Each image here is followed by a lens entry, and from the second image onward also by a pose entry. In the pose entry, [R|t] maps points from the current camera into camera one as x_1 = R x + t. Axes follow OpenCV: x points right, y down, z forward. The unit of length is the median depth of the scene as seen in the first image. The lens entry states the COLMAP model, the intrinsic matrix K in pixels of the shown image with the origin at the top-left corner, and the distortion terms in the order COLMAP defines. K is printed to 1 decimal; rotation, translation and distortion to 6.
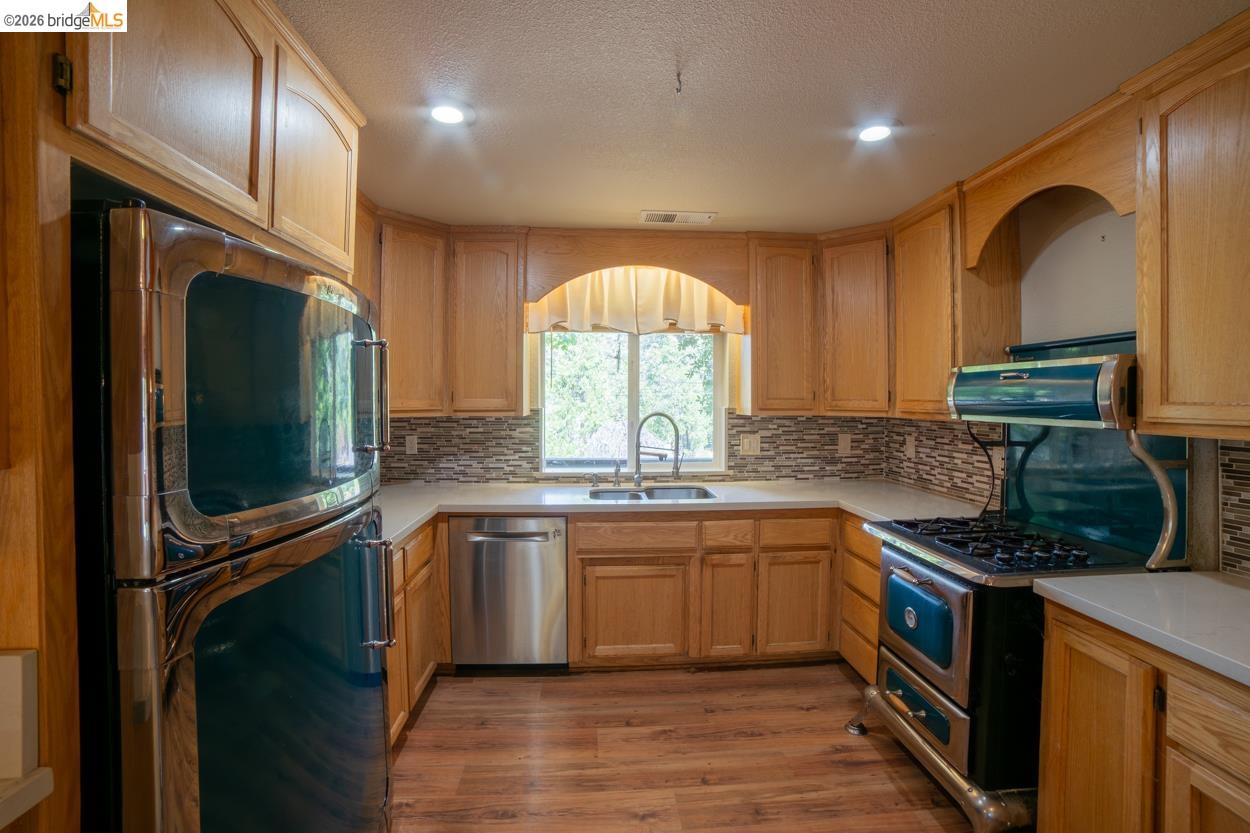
lens RADIAL K [[522.0, 0, 622.1], [0, 522.0, 403.2], [0, 0, 1]] dist [-0.100838, 0.027638]
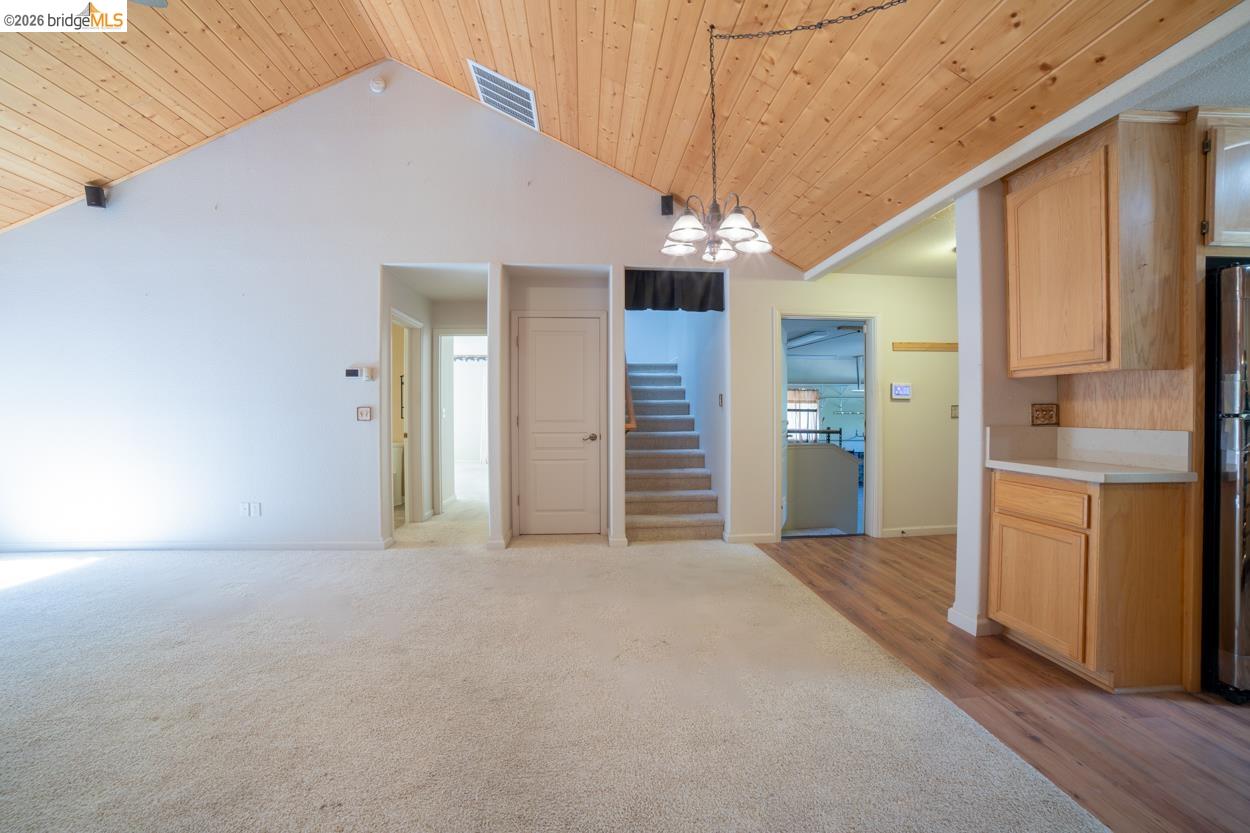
lens RADIAL K [[518.4, 0, 627.6], [0, 518.4, 414.1], [0, 0, 1]] dist [-0.101210, 0.037811]
pose [[0.037025, 0.008627, -0.999277, 0.375692], [-0.003109, 0.999959, 0.008518, 0.093934], [0.999310, 0.002792, 0.037050, -0.604680]]
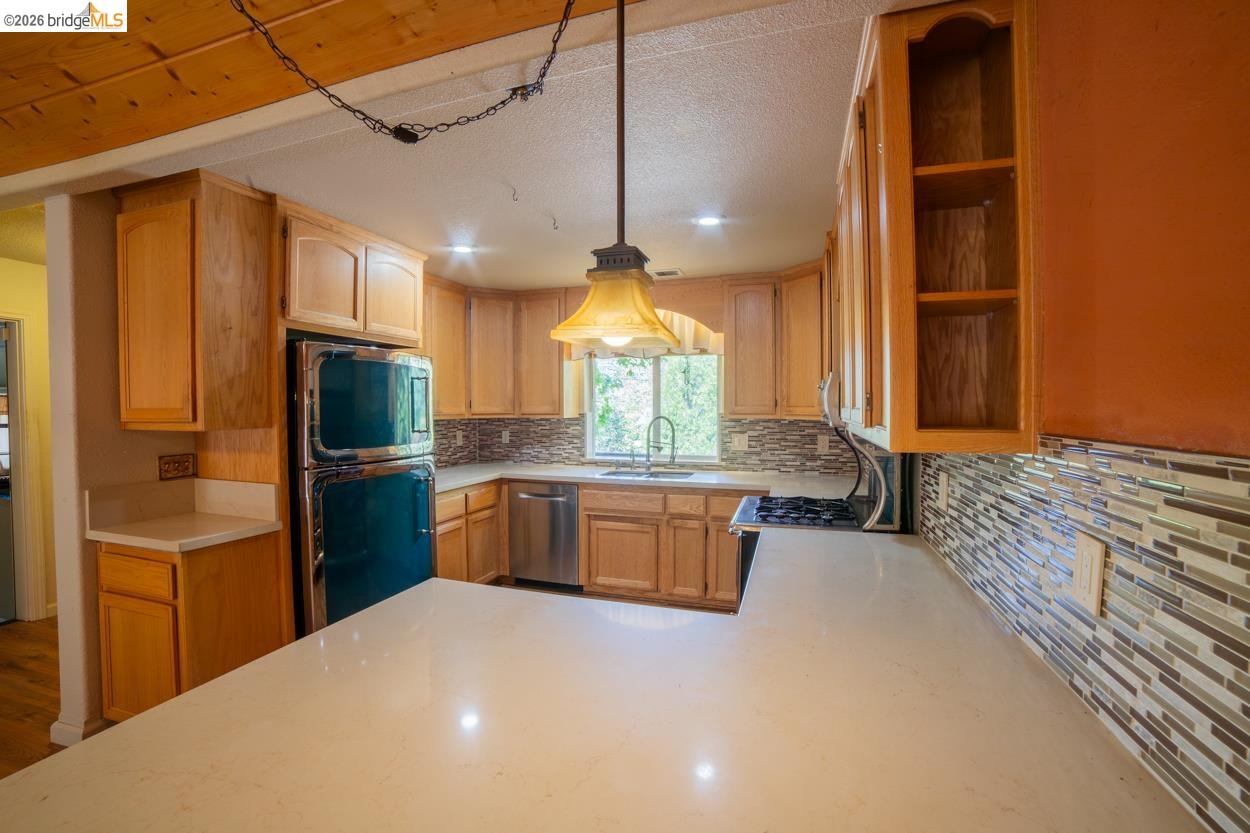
lens RADIAL K [[518.4, 0, 627.6], [0, 518.4, 414.1], [0, 0, 1]] dist [-0.101210, 0.037811]
pose [[0.932936, 0.003534, -0.360024, 0.513511], [-0.000954, 0.999973, 0.007343, 0.003789], [0.360040, -0.006507, 0.932914, -0.301075]]
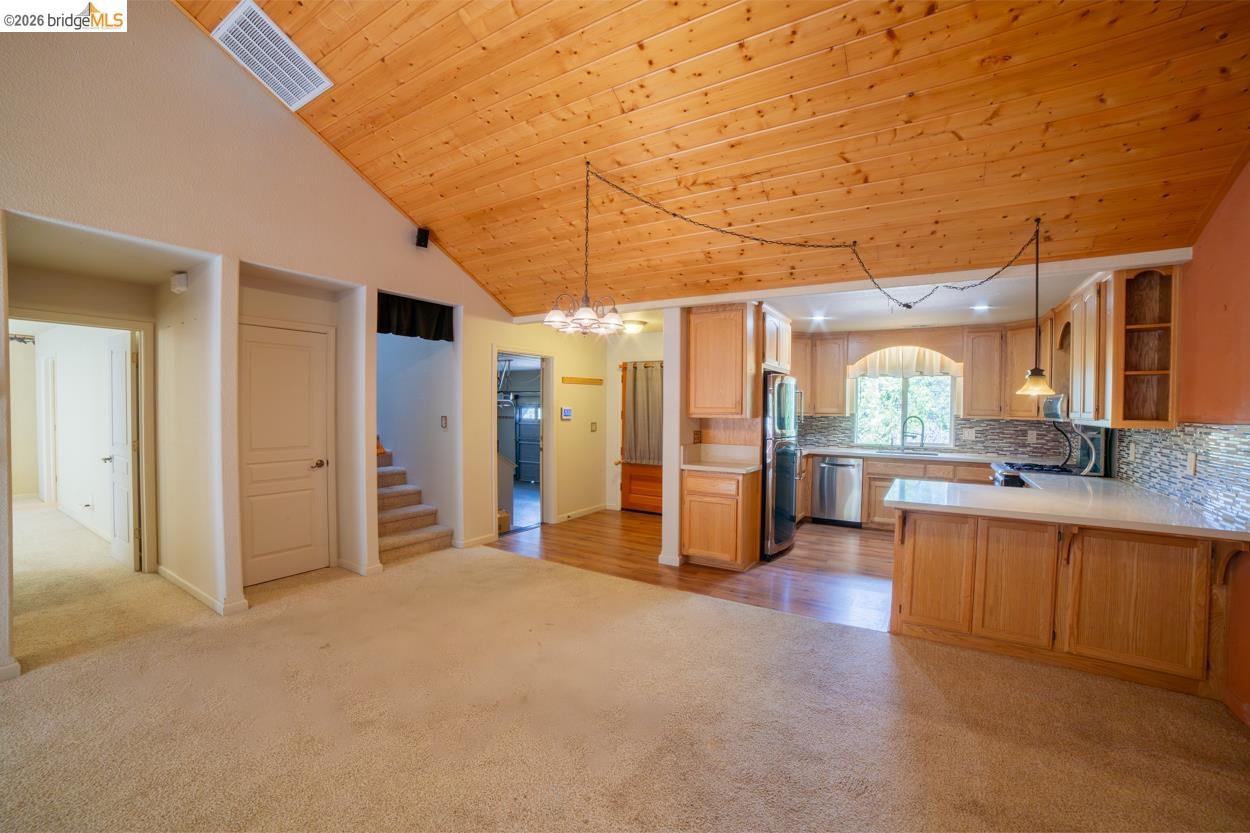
lens RADIAL K [[500.9, 0, 646.4], [0, 500.9, 417.5], [0, 0, 1]] dist [-0.094357, 0.037479]
pose [[0.829465, 0.020083, -0.558197, 0.294528], [-0.014613, 0.999792, 0.014258, 0.013127], [0.558367, -0.003669, 0.829586, -1.290812]]
